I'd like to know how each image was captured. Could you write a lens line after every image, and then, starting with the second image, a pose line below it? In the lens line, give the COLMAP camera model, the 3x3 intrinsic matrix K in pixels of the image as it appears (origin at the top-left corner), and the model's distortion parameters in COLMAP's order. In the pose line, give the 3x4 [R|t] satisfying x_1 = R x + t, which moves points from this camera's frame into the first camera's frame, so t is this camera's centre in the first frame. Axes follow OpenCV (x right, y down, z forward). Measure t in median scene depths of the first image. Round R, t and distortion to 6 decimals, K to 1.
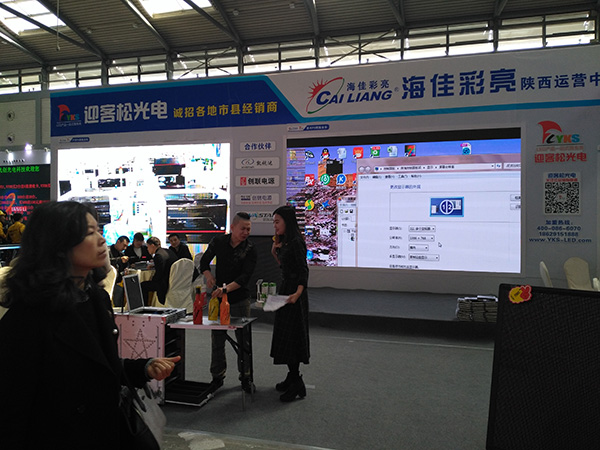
lens RADIAL K [[491.6, 0, 296.0], [0, 491.6, 227.1], [0, 0, 1]] dist [0.068277, -0.104537]
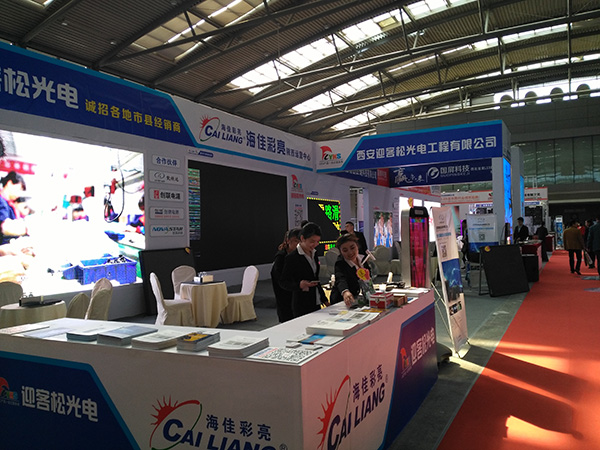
lens RADIAL K [[491.6, 0, 297.8], [0, 491.6, 231.1], [0, 0, 1]] dist [0.068277, -0.104537]
pose [[0.222916, -0.004376, 0.974828, -1.090643], [0.045735, 0.998936, -0.005974, -0.000245], [-0.973764, 0.045915, 0.222879, 0.541295]]
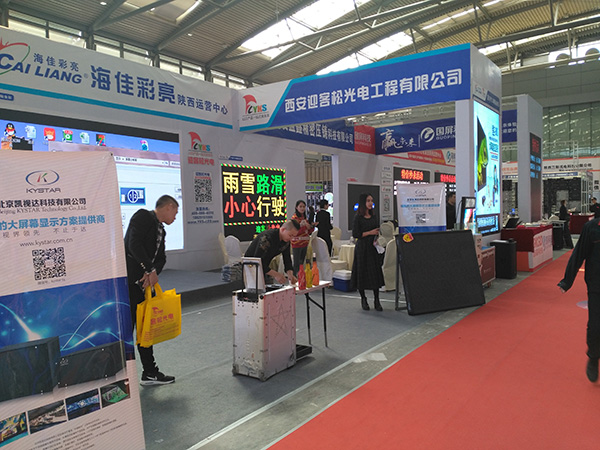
lens RADIAL K [[491.6, 0, 300.3], [0, 491.6, 228.5], [0, 0, 1]] dist [0.068277, -0.104537]
pose [[0.327062, -0.043645, 0.943995, -0.587007], [0.042837, 0.998591, 0.031328, 0.011983], [-0.944032, 0.030192, 0.328471, 0.276272]]
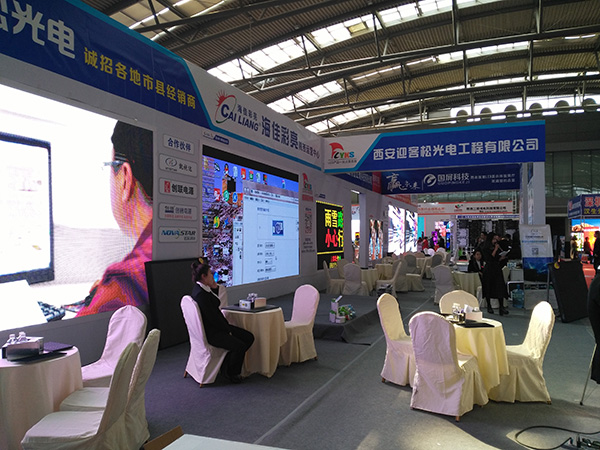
lens RADIAL K [[491.6, 0, 298.6], [0, 491.6, 229.8], [0, 0, 1]] dist [0.068277, -0.104537]
pose [[0.106243, 0.019268, 0.994154, -0.893137], [0.023891, 0.999474, -0.021925, -0.006938], [-0.994053, 0.026080, 0.105726, 0.777129]]
